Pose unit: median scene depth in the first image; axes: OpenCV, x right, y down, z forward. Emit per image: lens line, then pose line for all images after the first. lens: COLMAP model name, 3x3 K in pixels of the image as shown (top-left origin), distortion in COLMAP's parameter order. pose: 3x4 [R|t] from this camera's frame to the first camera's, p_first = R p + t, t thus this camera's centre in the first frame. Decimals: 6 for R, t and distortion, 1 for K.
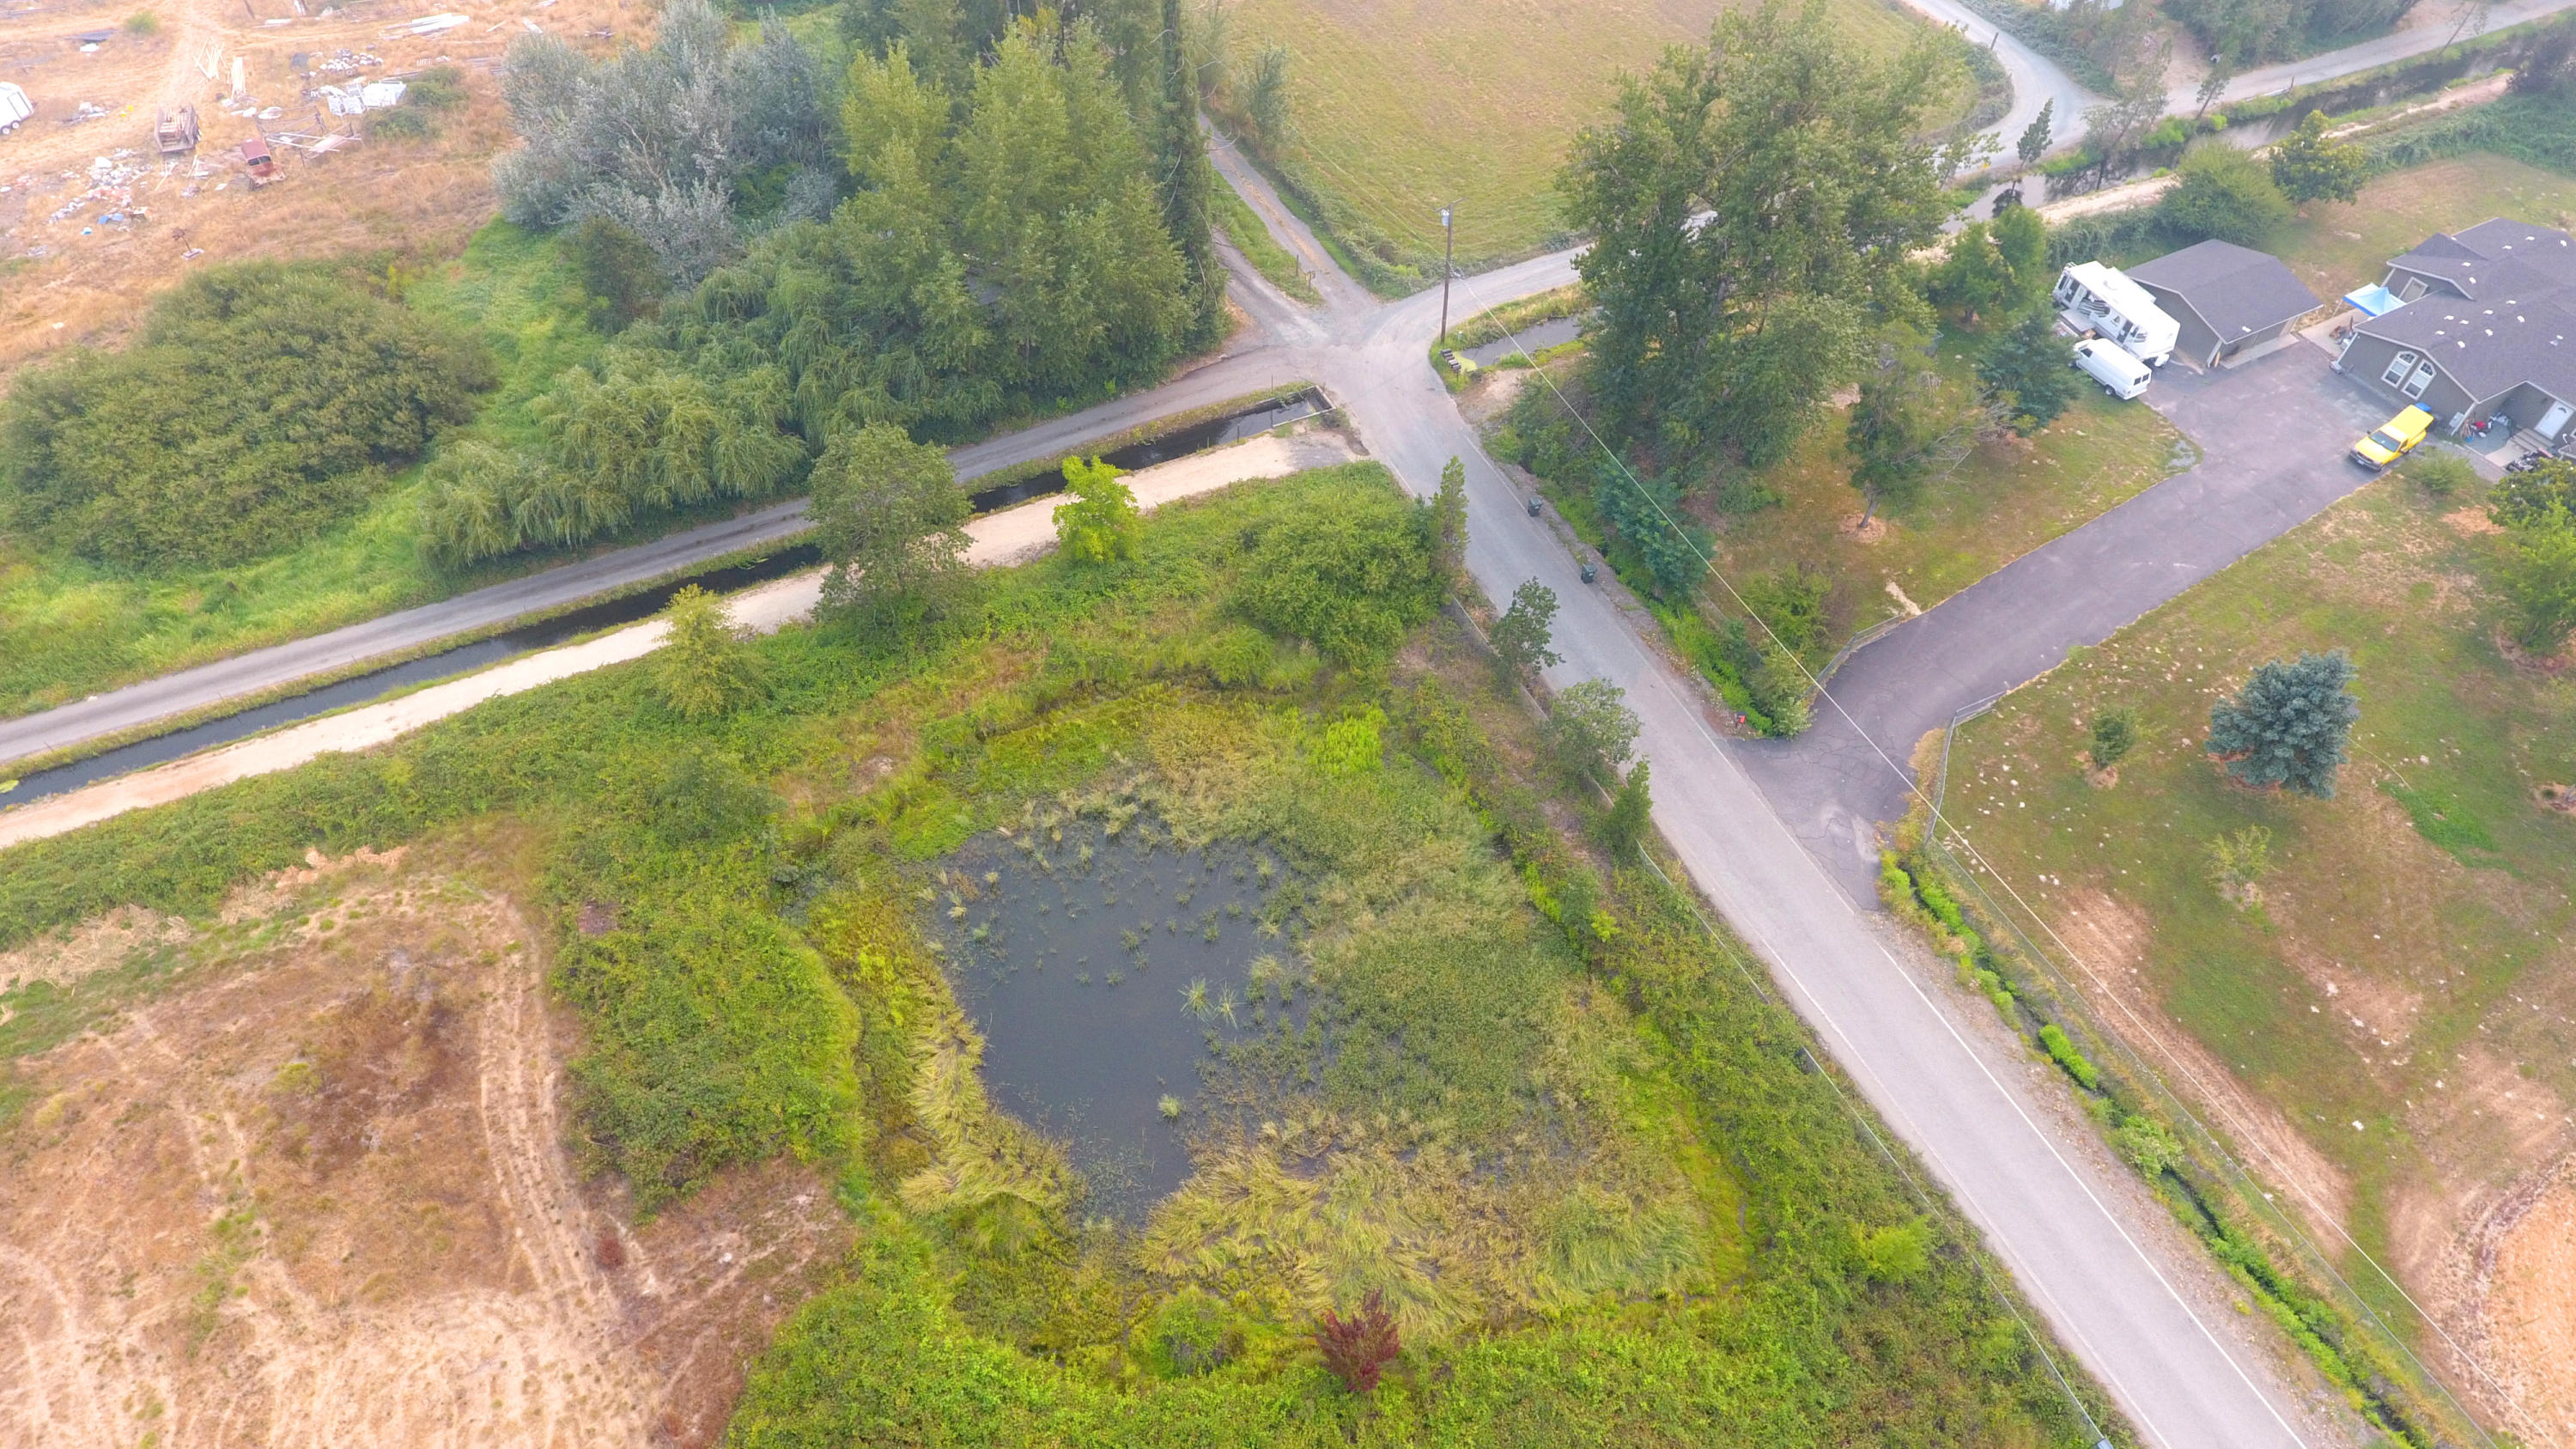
lens RADIAL K [[1513.9, 0, 1276.9], [0, 1513.9, 719.5], [0, 0, 1]] dist [-0.008700, 0.000858]
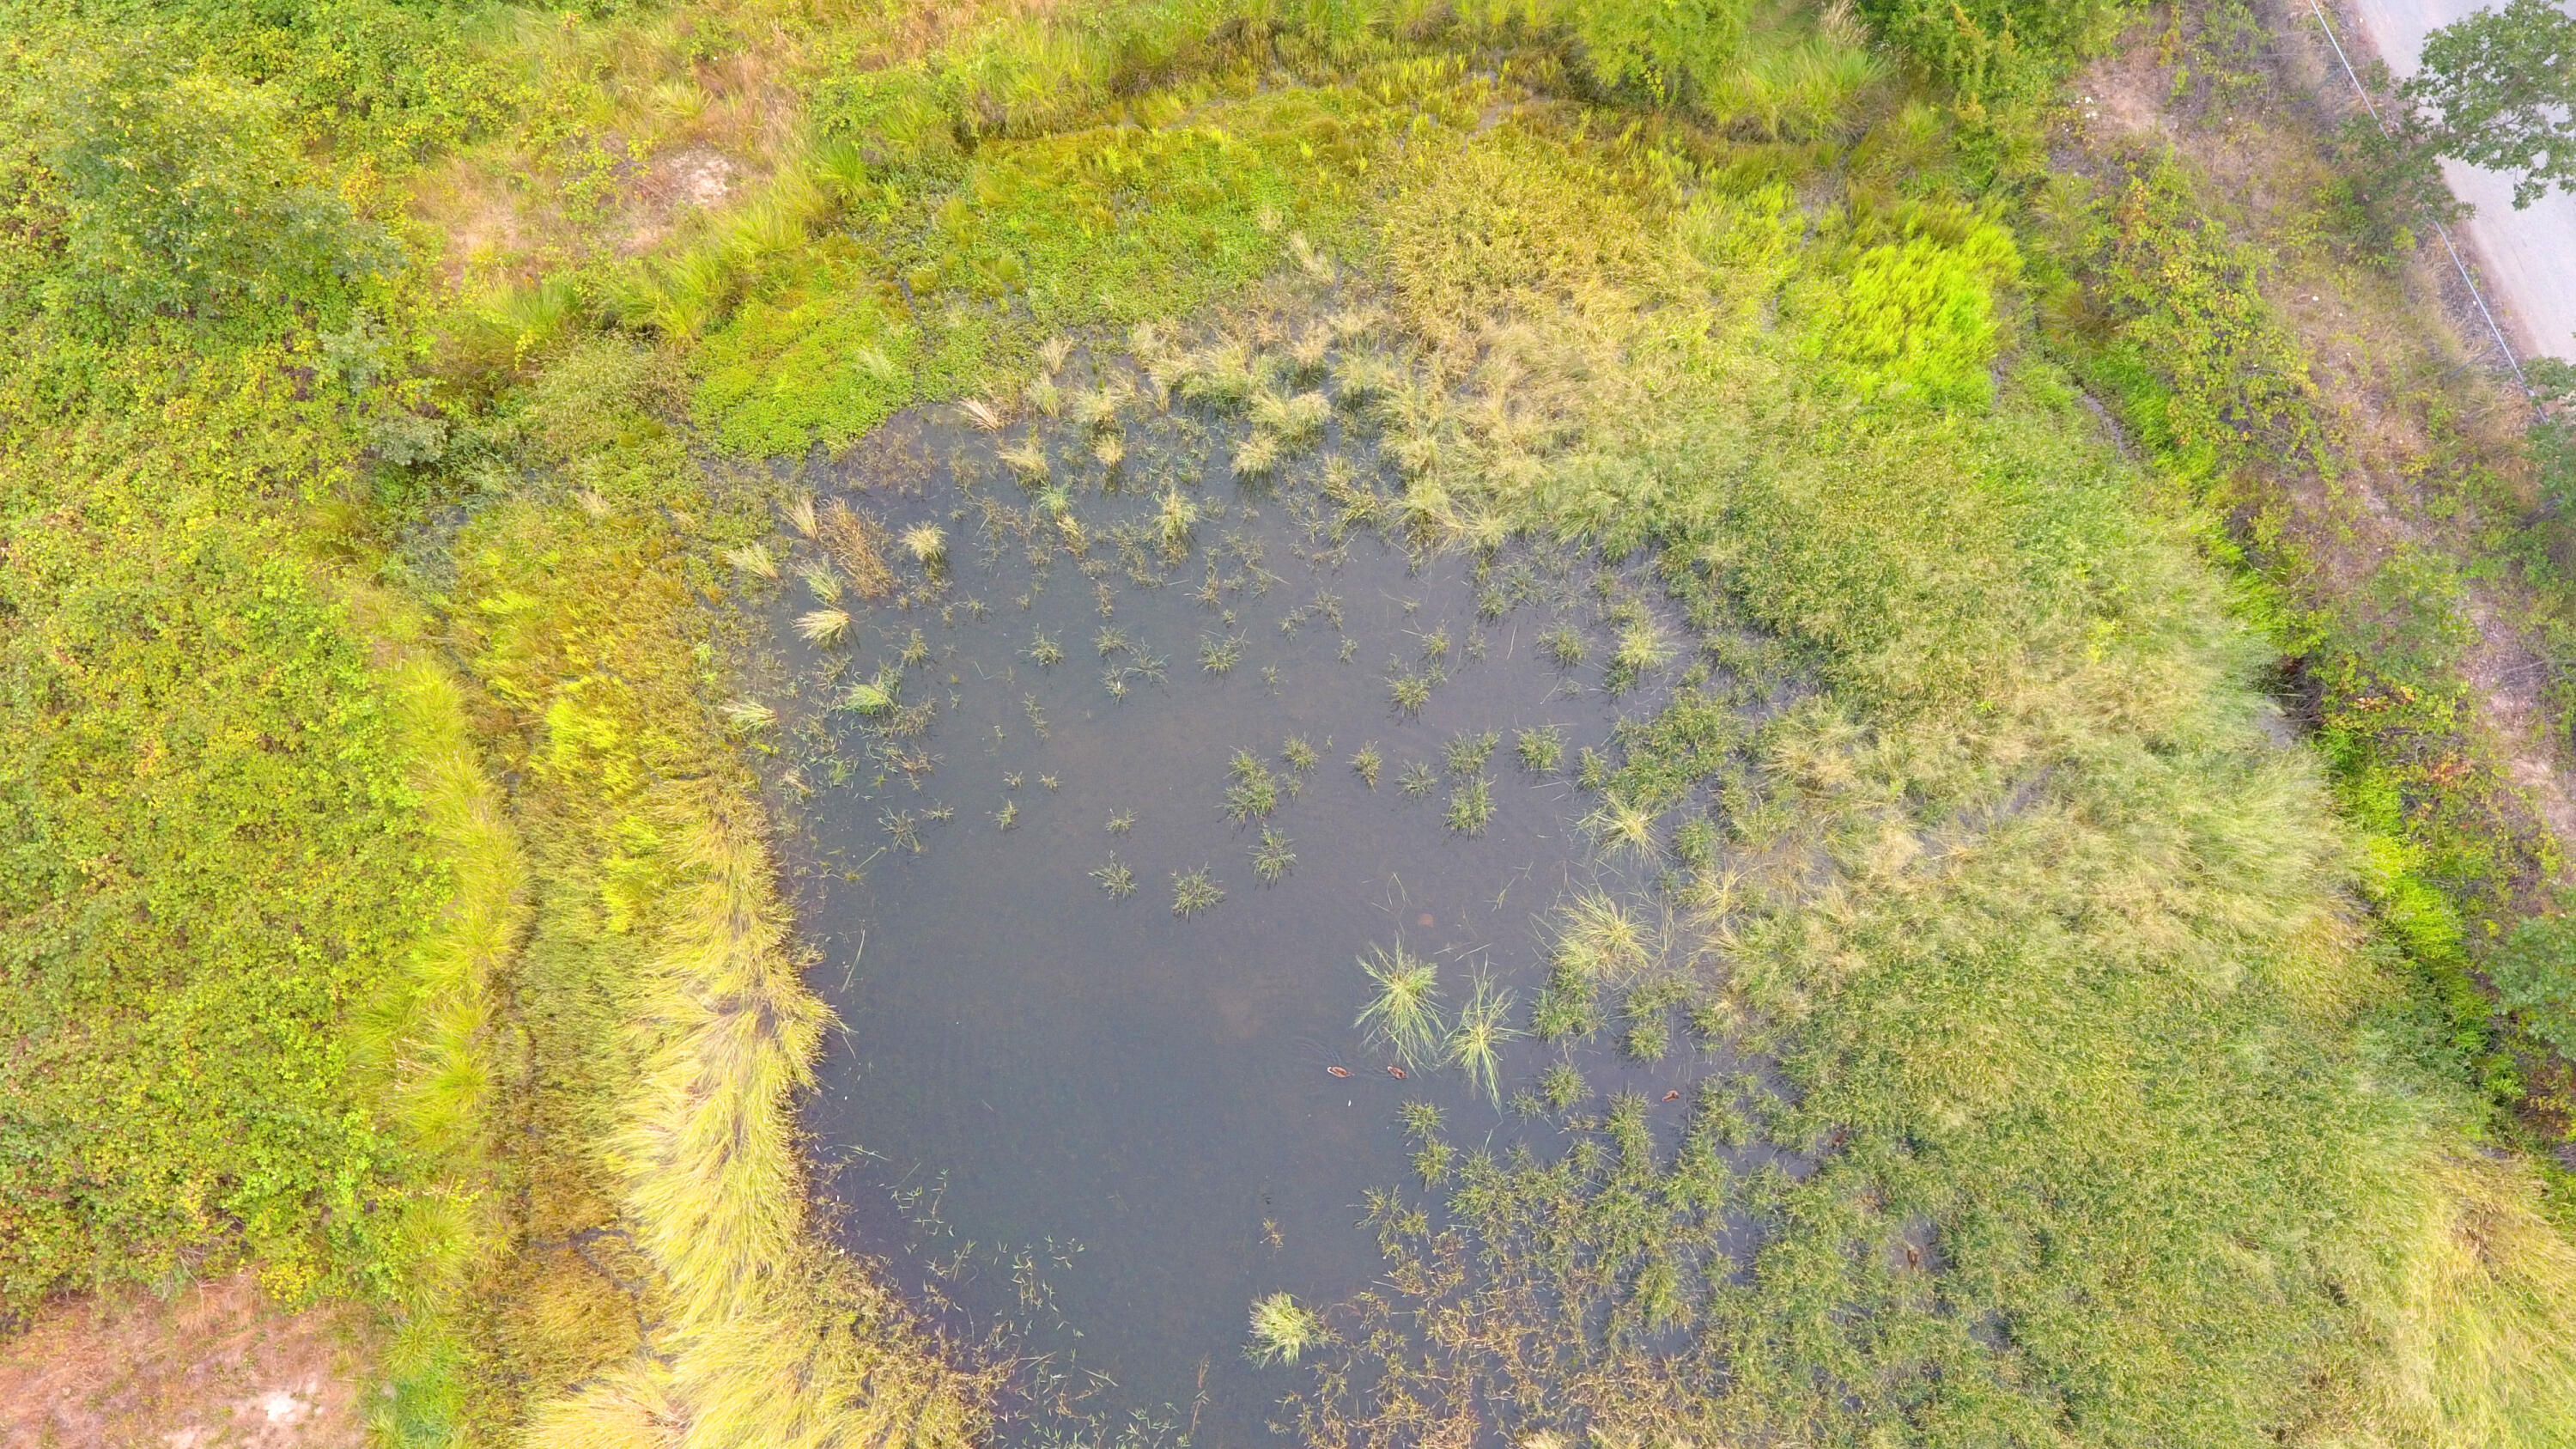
lens RADIAL K [[1513.9, 0, 1276.9], [0, 1513.9, 719.5], [0, 0, 1]] dist [-0.008700, 0.000858]
pose [[0.980079, 0.186609, -0.067980, -0.065042], [-0.146476, 0.910321, 0.387117, -0.015151], [0.134123, -0.369448, 0.919521, 0.625137]]
